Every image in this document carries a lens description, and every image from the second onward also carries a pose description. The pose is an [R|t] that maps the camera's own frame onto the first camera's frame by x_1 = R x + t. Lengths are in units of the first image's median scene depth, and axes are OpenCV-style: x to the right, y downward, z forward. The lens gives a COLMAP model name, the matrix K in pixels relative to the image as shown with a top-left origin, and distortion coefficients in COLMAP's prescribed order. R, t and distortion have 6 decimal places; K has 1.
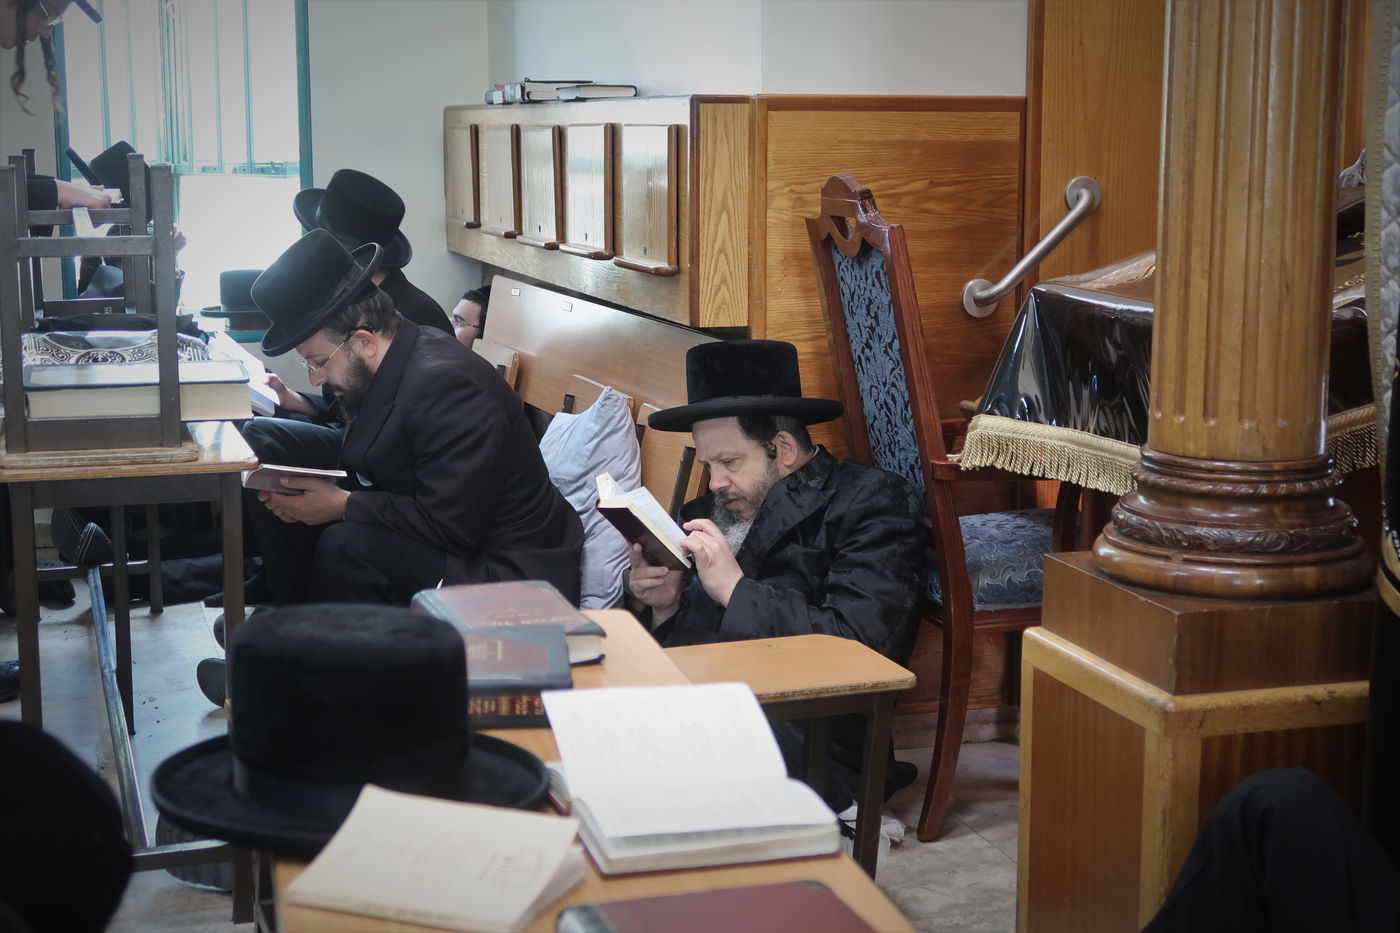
lens RADIAL K [[2131.9, 0, 700.0], [0, 2131.9, 466.5], [0, 0, 1]] dist [0.015057, 0.012600]
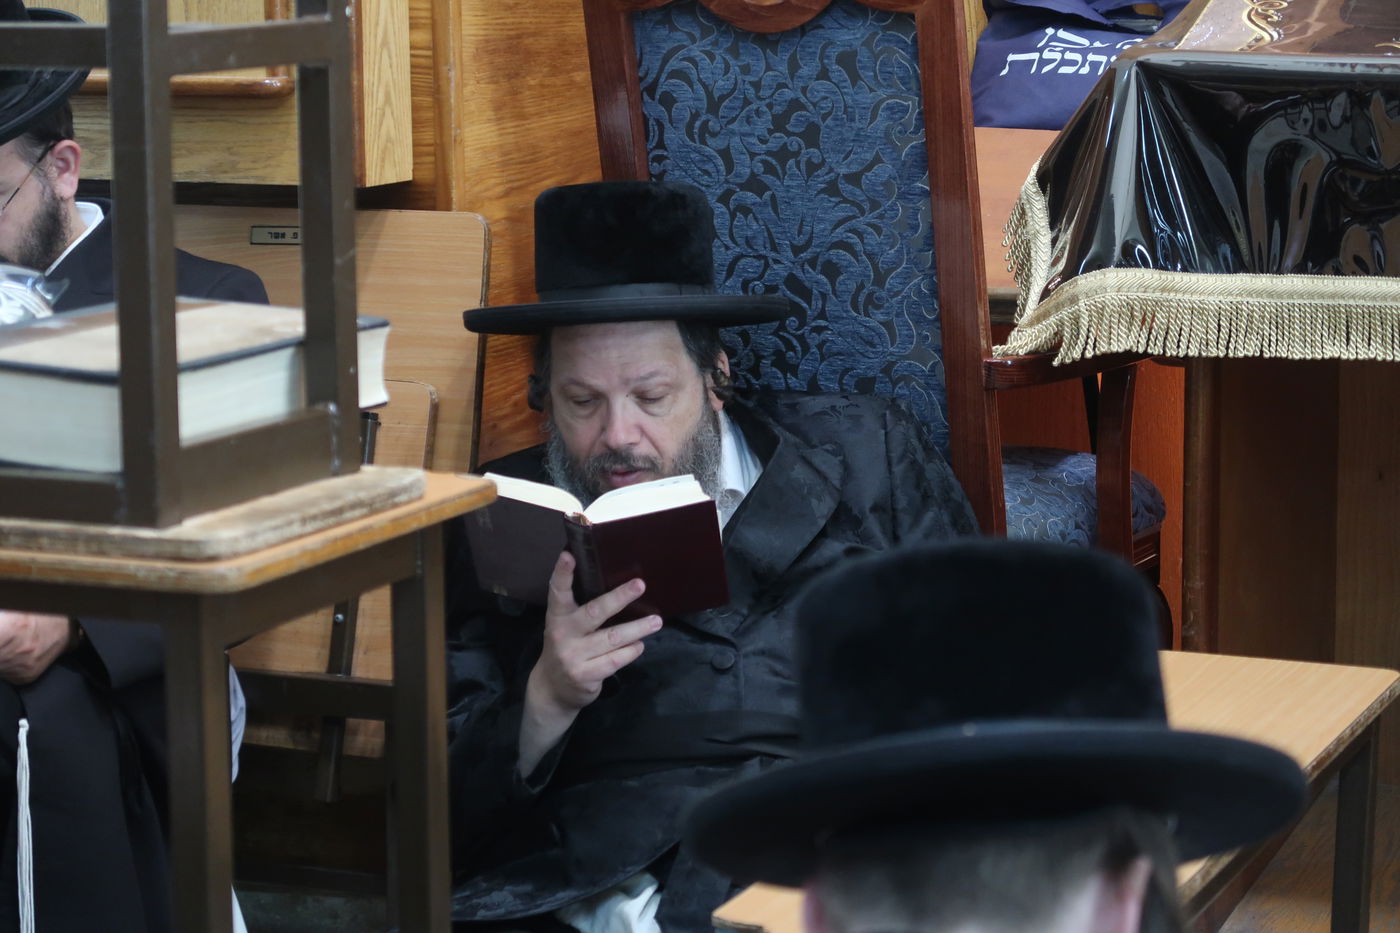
lens RADIAL K [[3574.6, 0, 700.0], [0, 3574.6, 466.5], [0, 0, 1]] dist [-0.061824, 0.101586]
pose [[0.664096, -0.129623, 0.736325, -0.642100], [0.130690, 0.989819, 0.056379, -0.037144], [-0.736136, 0.058789, 0.674275, 0.354355]]
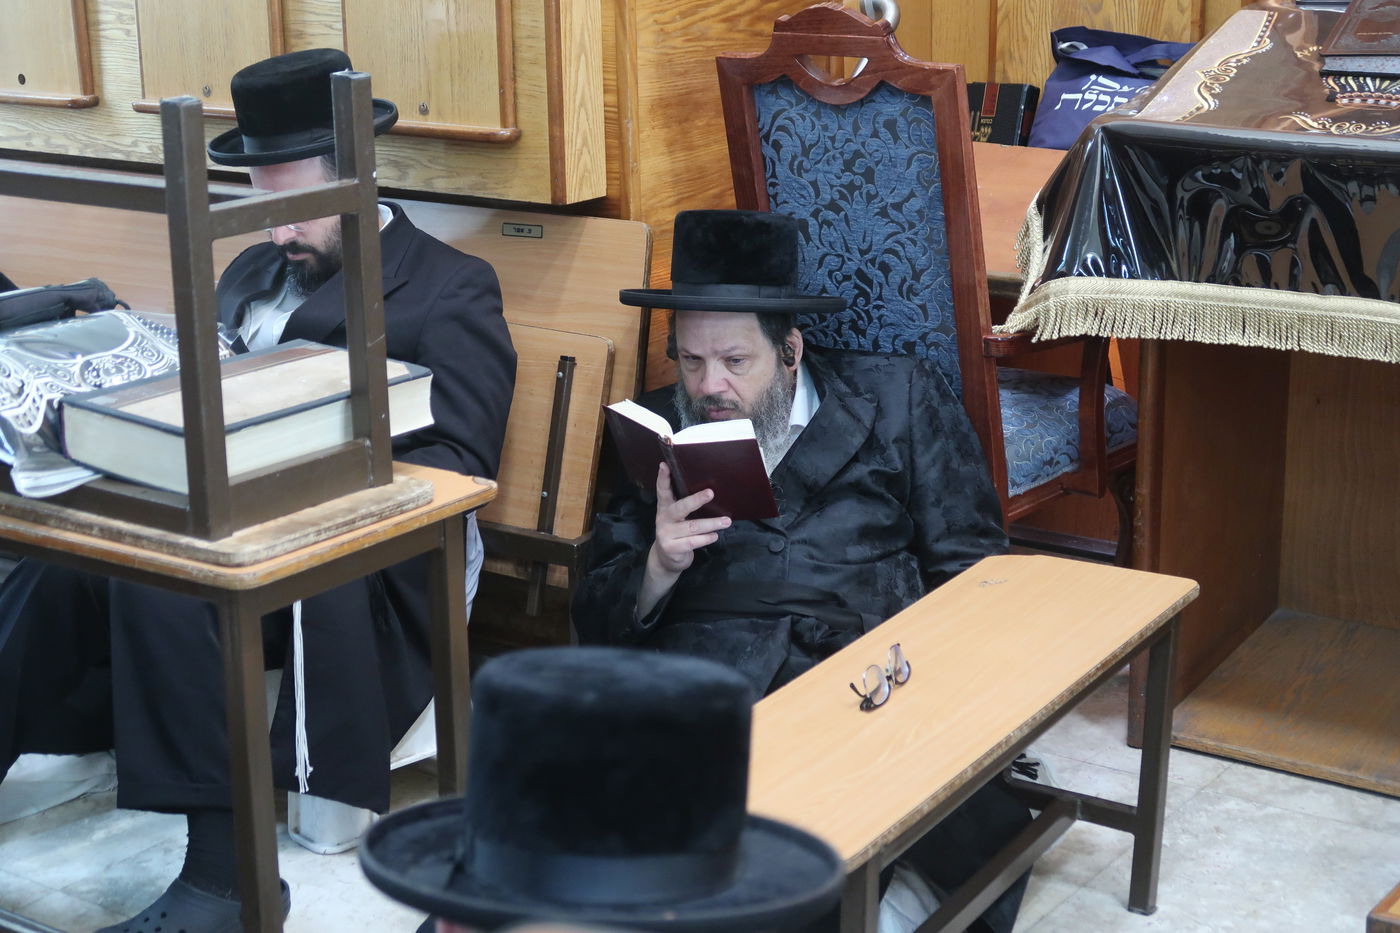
lens RADIAL K [[2374.9, 0, 702.9], [0, 2374.9, 492.0], [0, 0, 1]] dist [-0.013969, -0.057788]
pose [[0.795605, -0.183778, 0.577268, -0.507819], [0.115844, 0.981445, 0.152792, -0.093344], [-0.594637, -0.054689, 0.802132, 0.274418]]
